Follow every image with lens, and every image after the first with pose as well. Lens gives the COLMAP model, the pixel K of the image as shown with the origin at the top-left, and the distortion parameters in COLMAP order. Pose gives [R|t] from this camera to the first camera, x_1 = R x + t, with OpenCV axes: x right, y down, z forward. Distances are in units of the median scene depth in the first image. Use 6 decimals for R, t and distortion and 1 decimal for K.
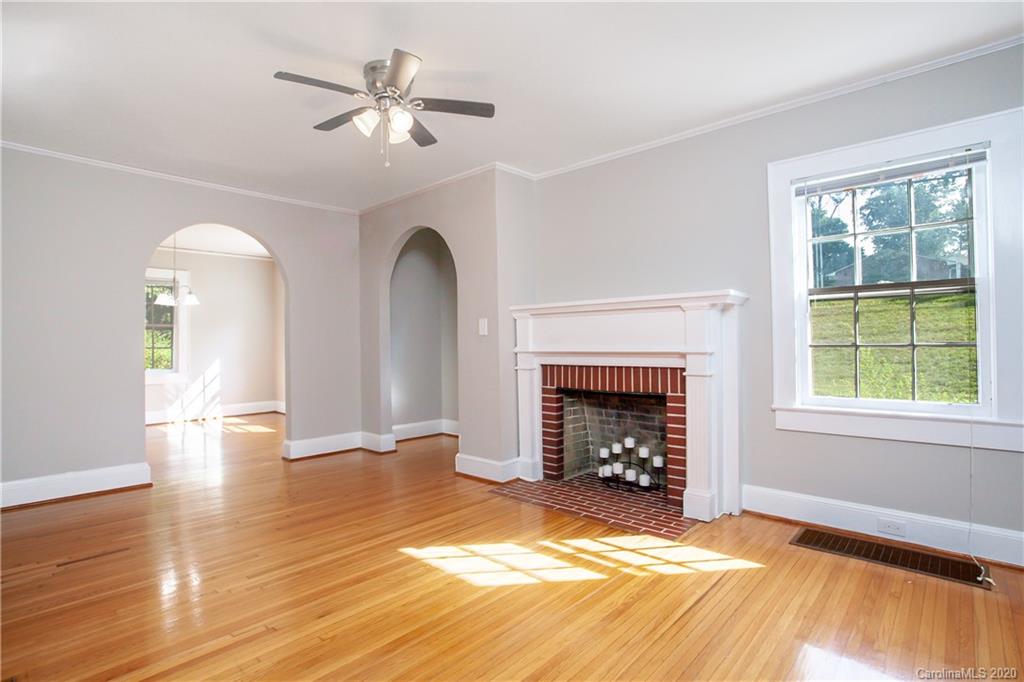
lens RADIAL K [[508.4, 0, 491.8], [0, 508.4, 337.1], [0, 0, 1]] dist [-0.026171, 0.000110]
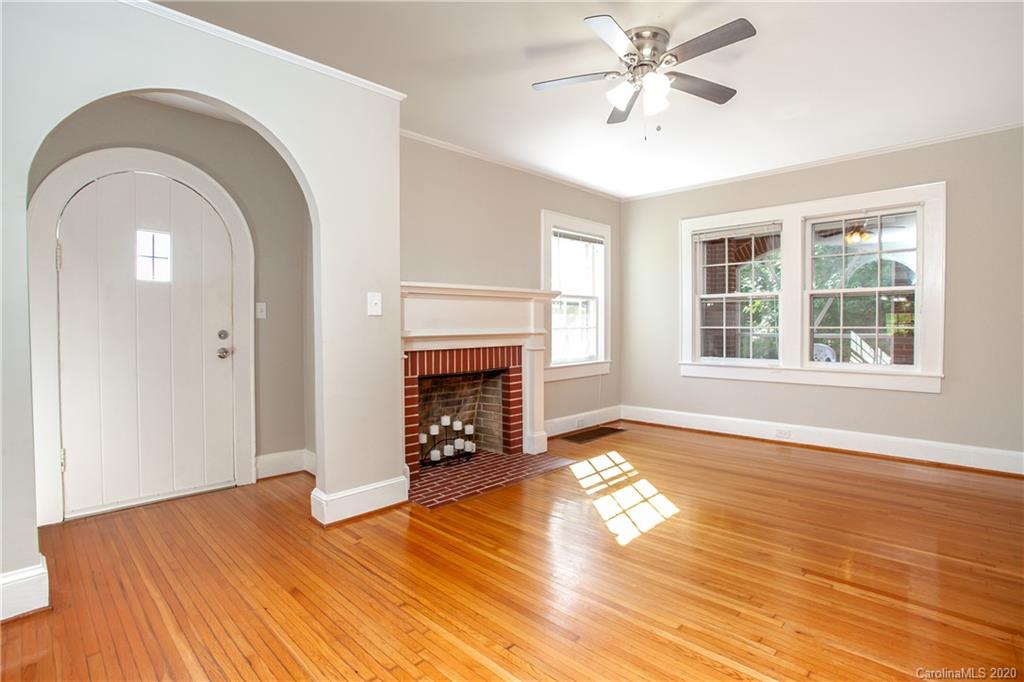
lens RADIAL K [[499.7, 0, 512.0], [0, 499.7, 341.0], [0, 0, 1]] dist [-0.053709, 0.000007]
pose [[0.025779, -0.018329, 0.999500, -0.795803], [-0.000771, 0.999831, 0.018355, 0.022242], [-0.999667, -0.001244, 0.025761, 0.862995]]
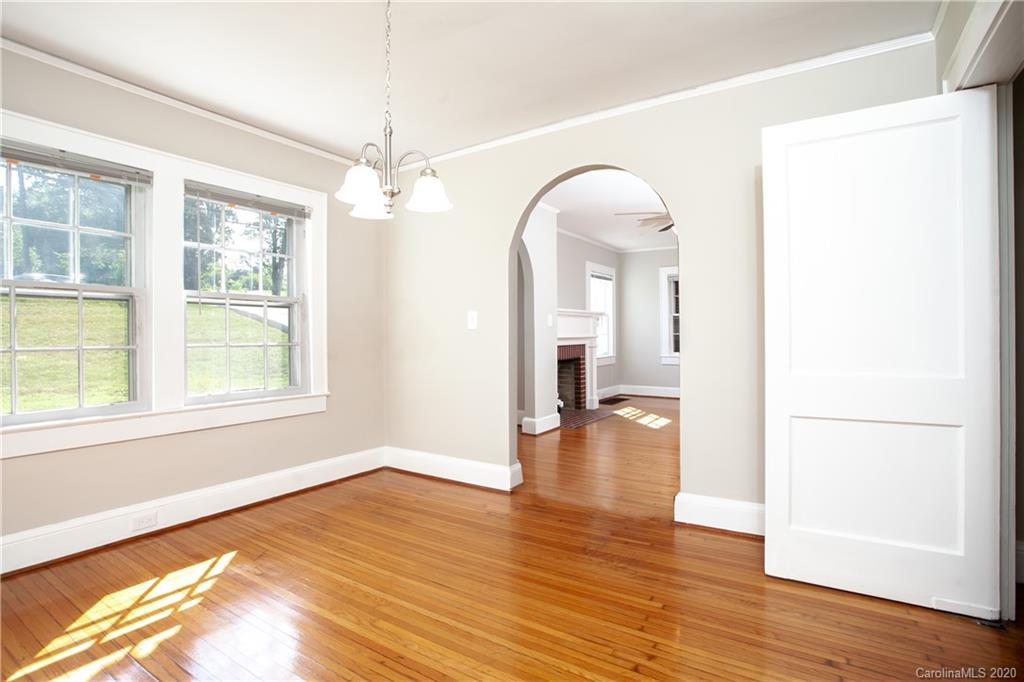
lens RADIAL K [[508.4, 0, 491.8], [0, 508.4, 337.1], [0, 0, 1]] dist [-0.026171, 0.000110]
pose [[-0.158069, 0.008259, 0.987394, -1.506567], [0.002815, 0.999965, -0.007913, 0.040331], [-0.987424, 0.001528, -0.158087, 1.521483]]
